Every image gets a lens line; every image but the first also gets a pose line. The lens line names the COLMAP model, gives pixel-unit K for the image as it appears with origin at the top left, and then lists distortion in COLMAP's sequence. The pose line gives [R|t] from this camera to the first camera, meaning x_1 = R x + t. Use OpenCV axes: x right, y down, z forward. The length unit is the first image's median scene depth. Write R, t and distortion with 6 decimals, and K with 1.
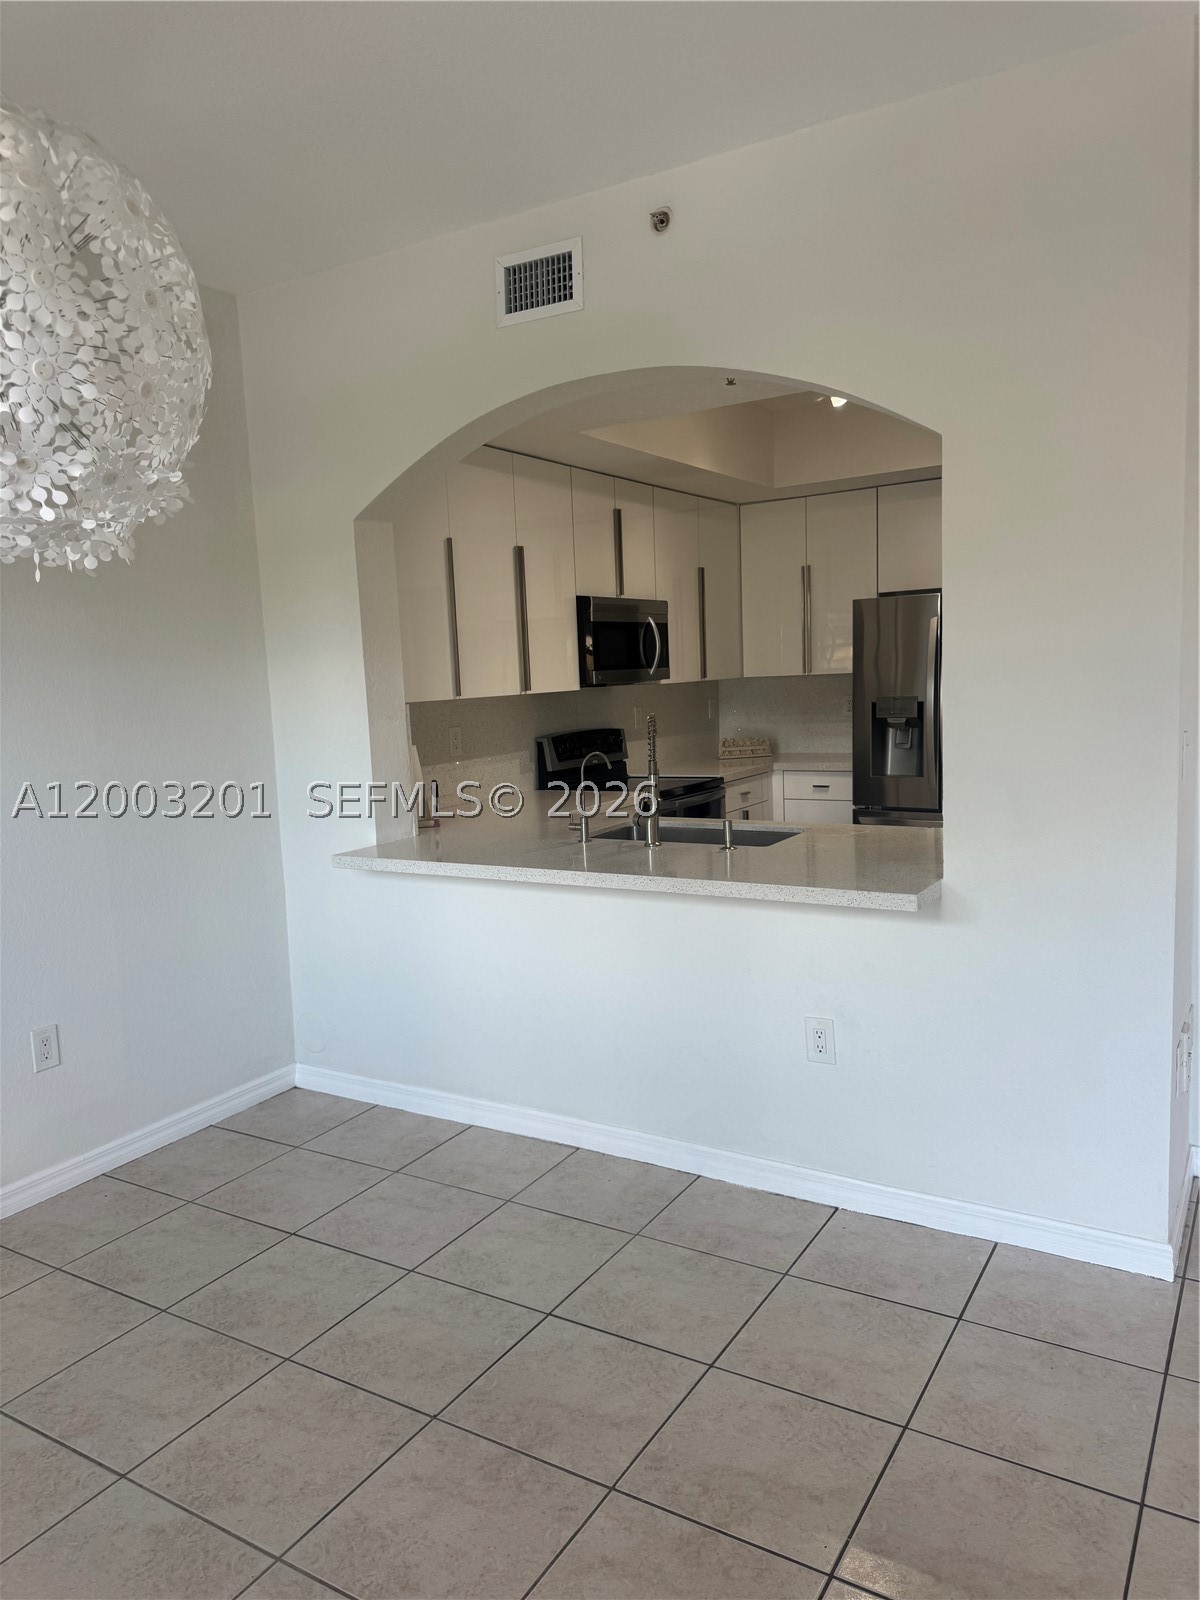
lens RADIAL K [[1137.1, 0, 601.0], [0, 1137.1, 802.6], [0, 0, 1]] dist [0.025757, -0.011364]
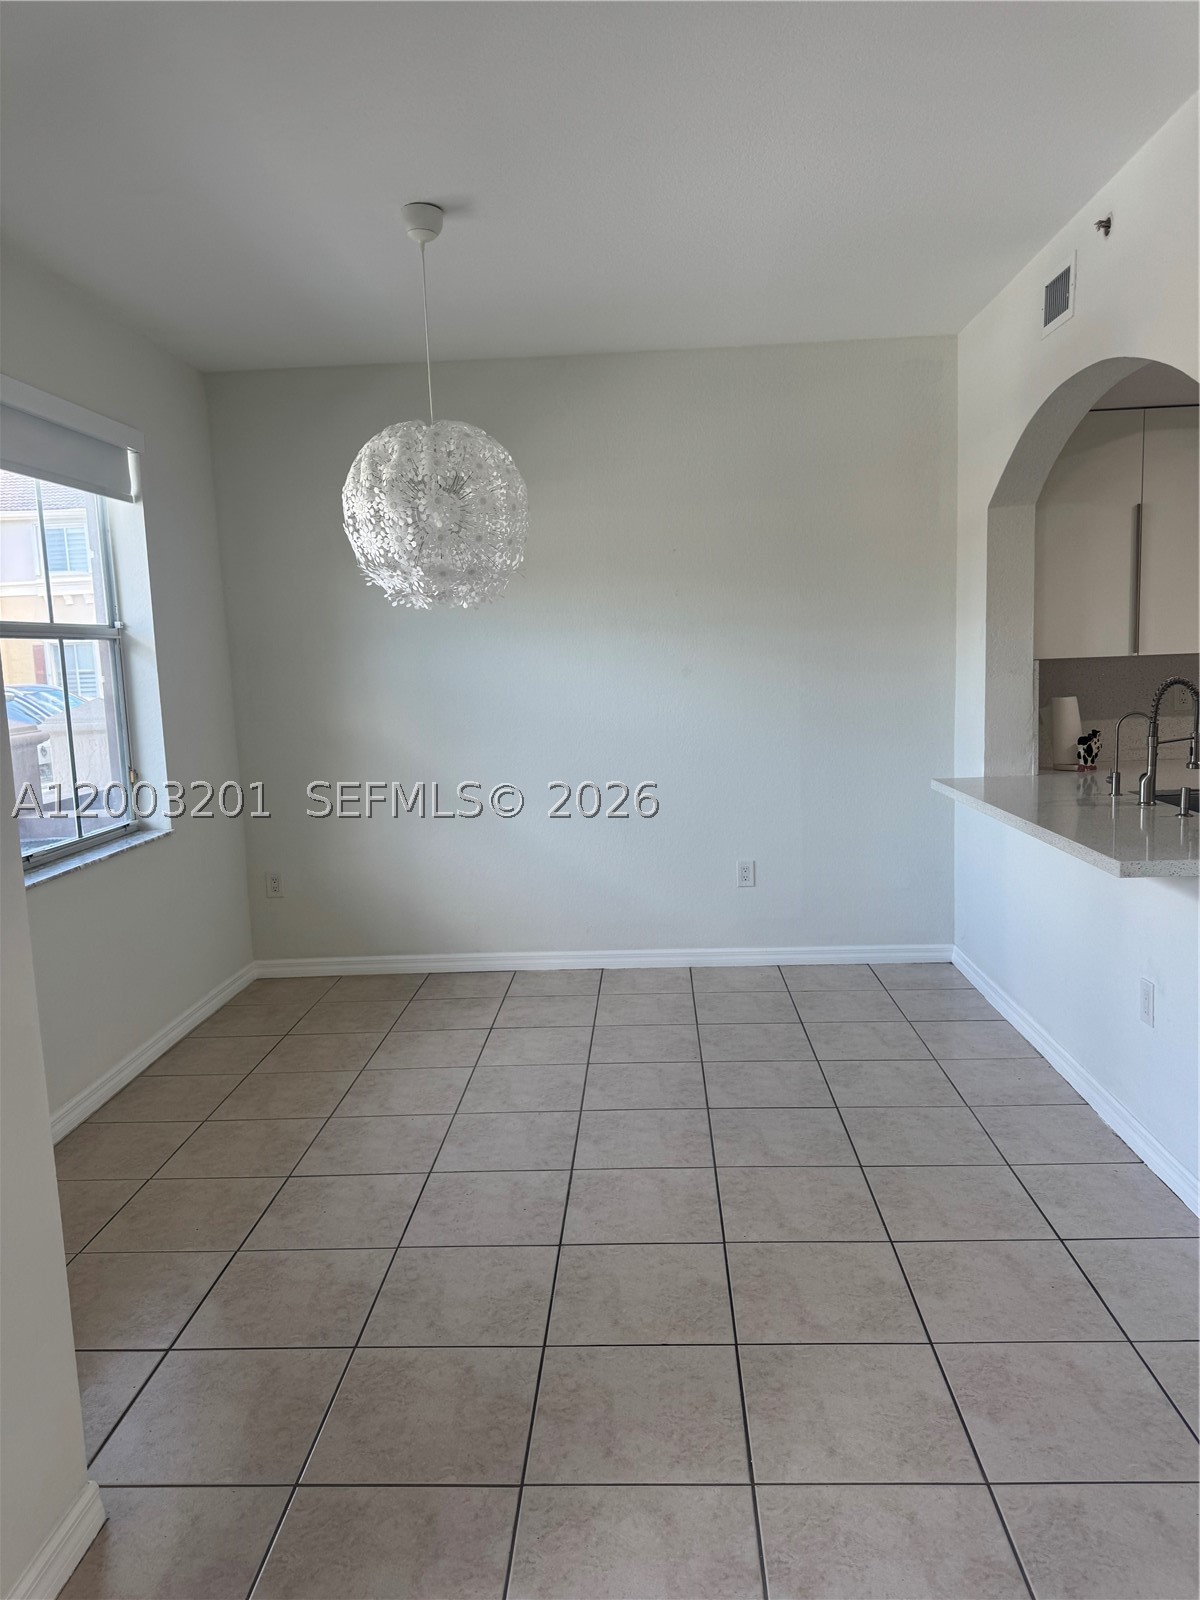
lens RADIAL K [[1137.1, 0, 605.1], [0, 1137.1, 812.1], [0, 0, 1]] dist [0.025757, -0.011364]
pose [[0.477914, 0.143569, -0.866594, 0.783884], [-0.087328, 0.989431, 0.115759, -0.036965], [0.874055, 0.020355, 0.485401, 0.056351]]
